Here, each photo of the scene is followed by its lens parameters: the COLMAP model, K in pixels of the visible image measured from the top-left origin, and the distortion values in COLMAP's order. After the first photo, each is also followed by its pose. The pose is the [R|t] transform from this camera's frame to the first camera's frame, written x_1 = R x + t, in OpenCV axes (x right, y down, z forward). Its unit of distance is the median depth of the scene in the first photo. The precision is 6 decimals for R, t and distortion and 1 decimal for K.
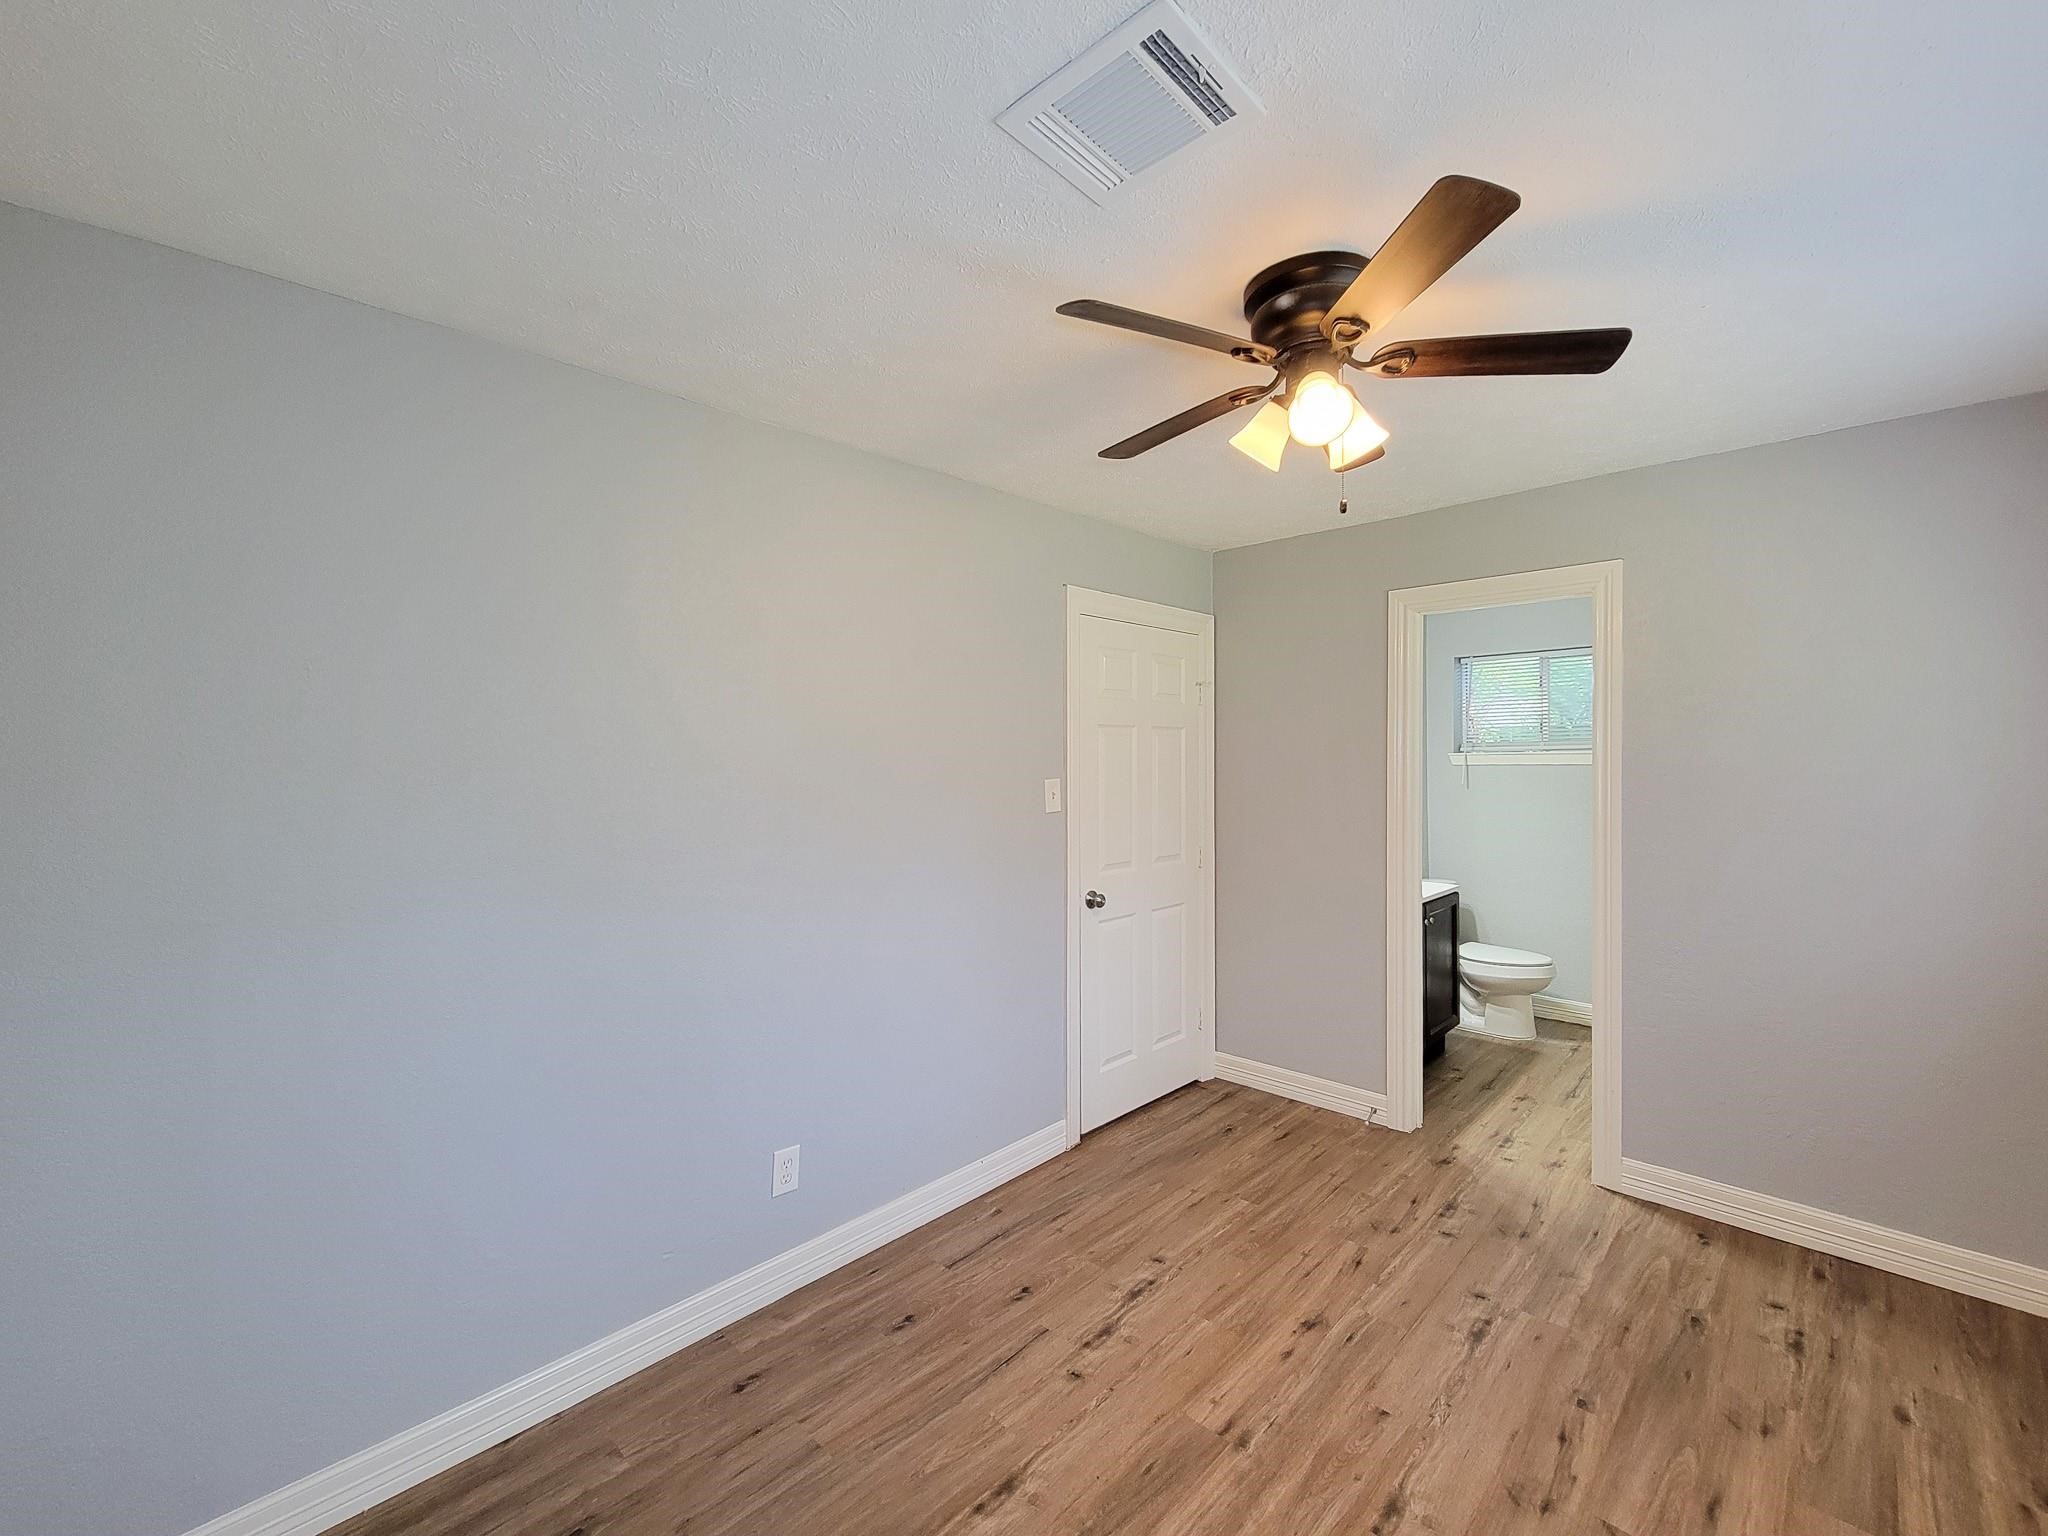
lens RADIAL K [[856.5, 0, 1021.8], [0, 856.5, 767.0], [0, 0, 1]] dist [-0.000163, -0.000606]
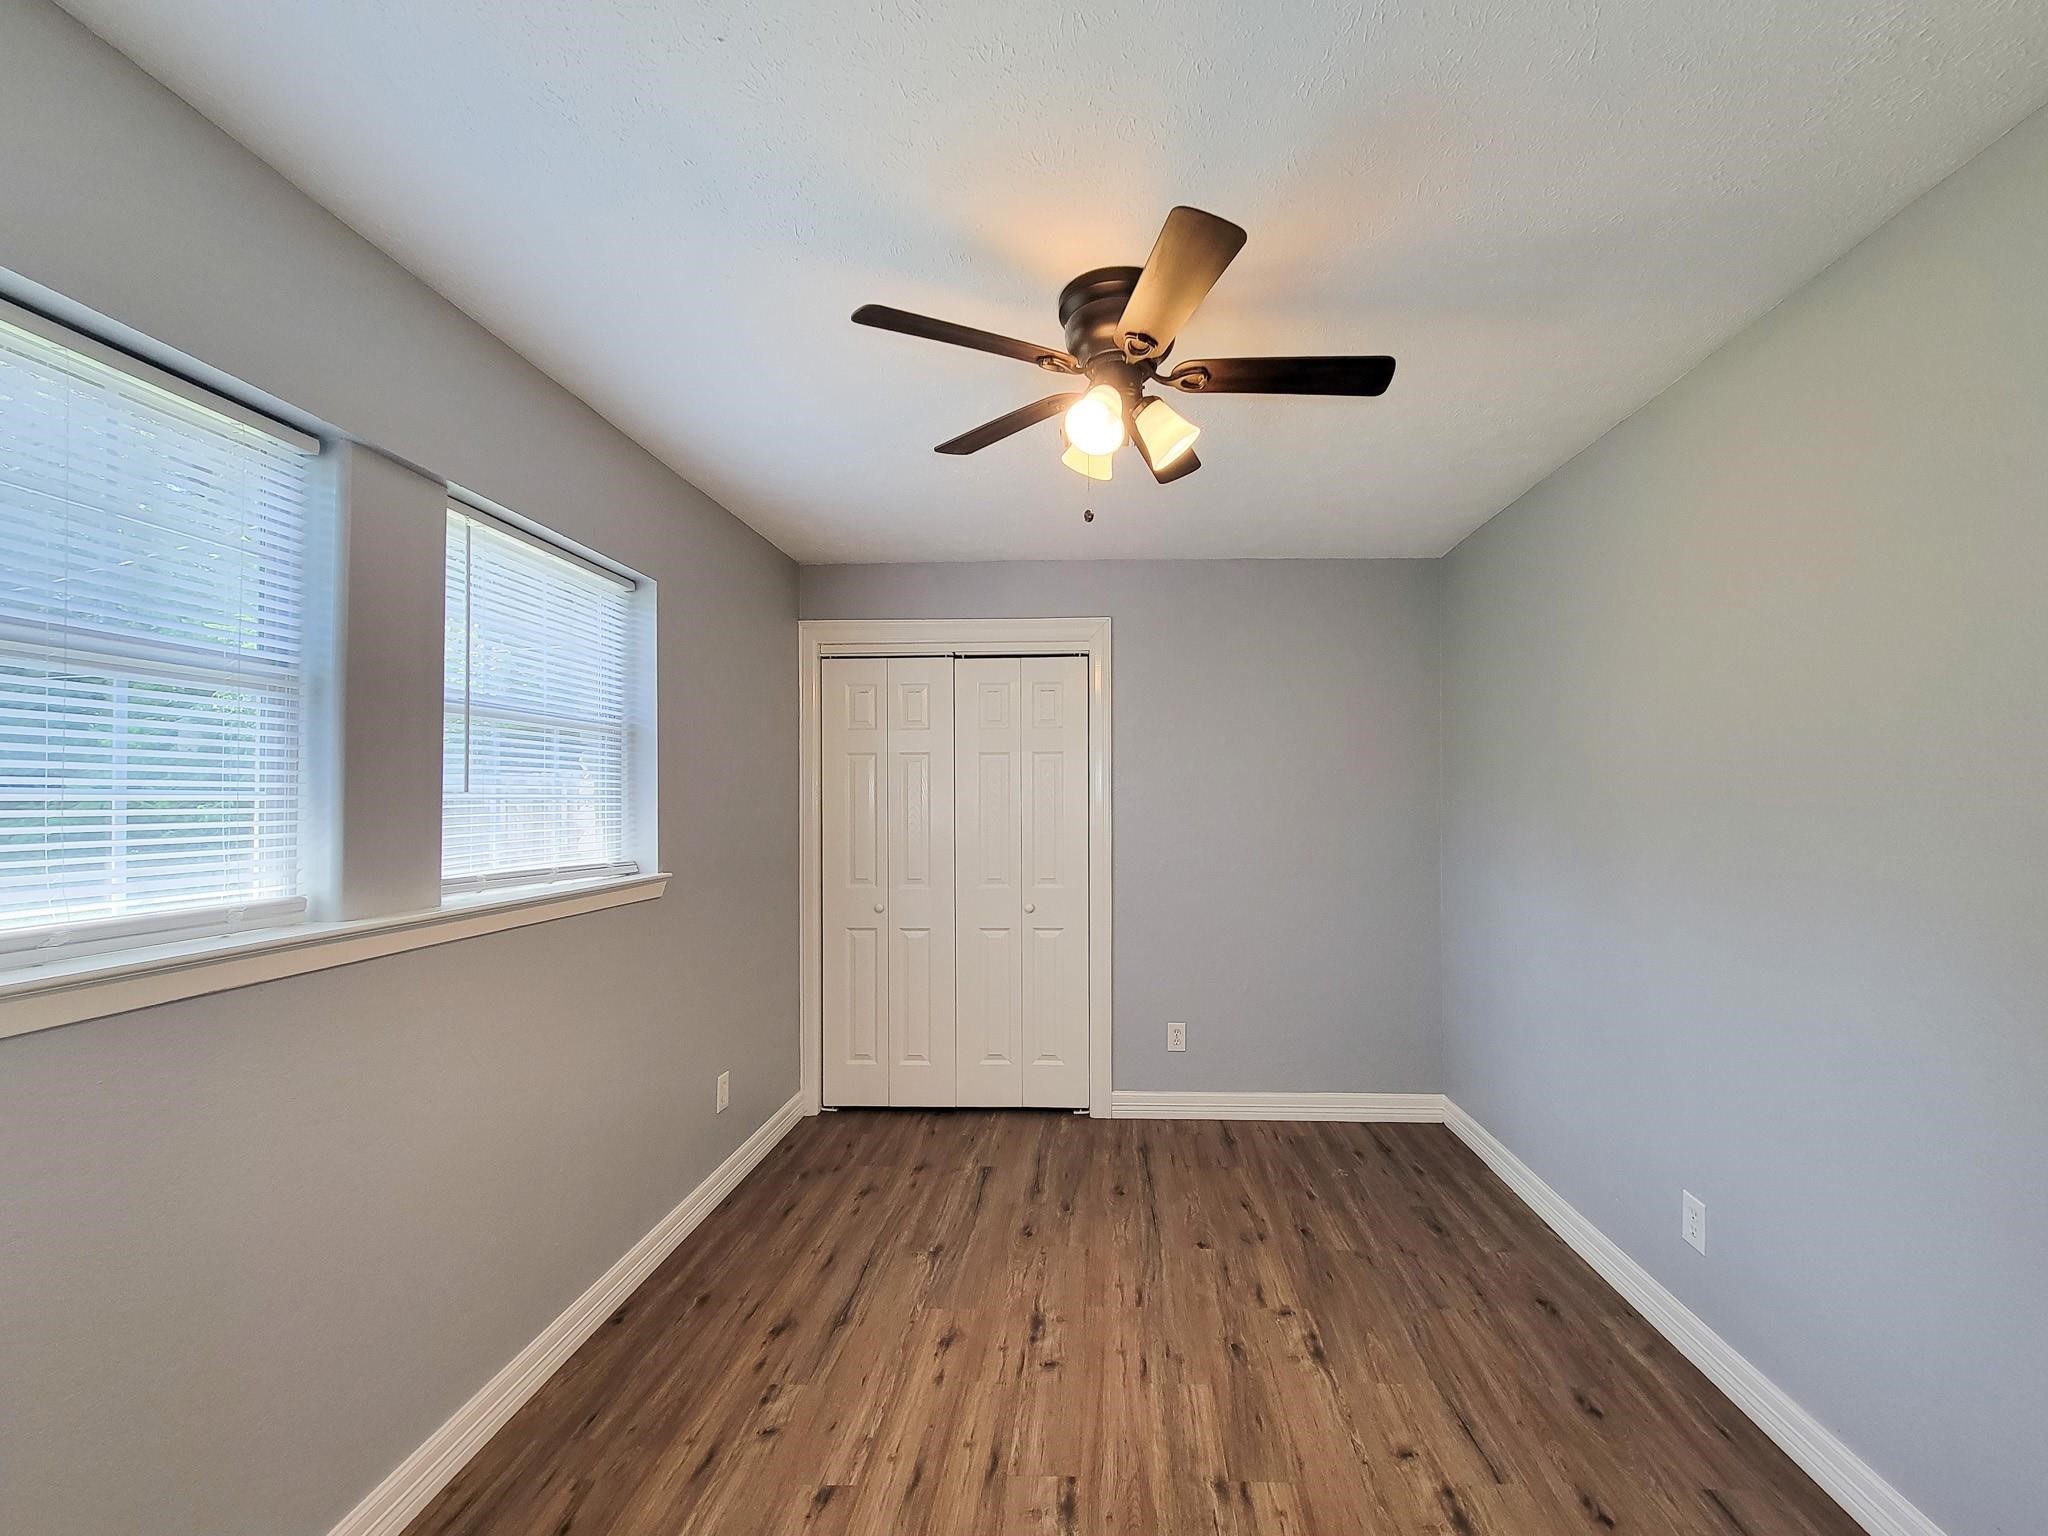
lens RADIAL K [[856.5, 0, 1021.8], [0, 856.5, 767.0], [0, 0, 1]] dist [-0.000163, -0.000606]
pose [[-0.777189, -0.013420, -0.629125, 0.978879], [0.000612, 0.999756, -0.022082, 0.051173], [0.629267, -0.017547, -0.776991, 1.553450]]
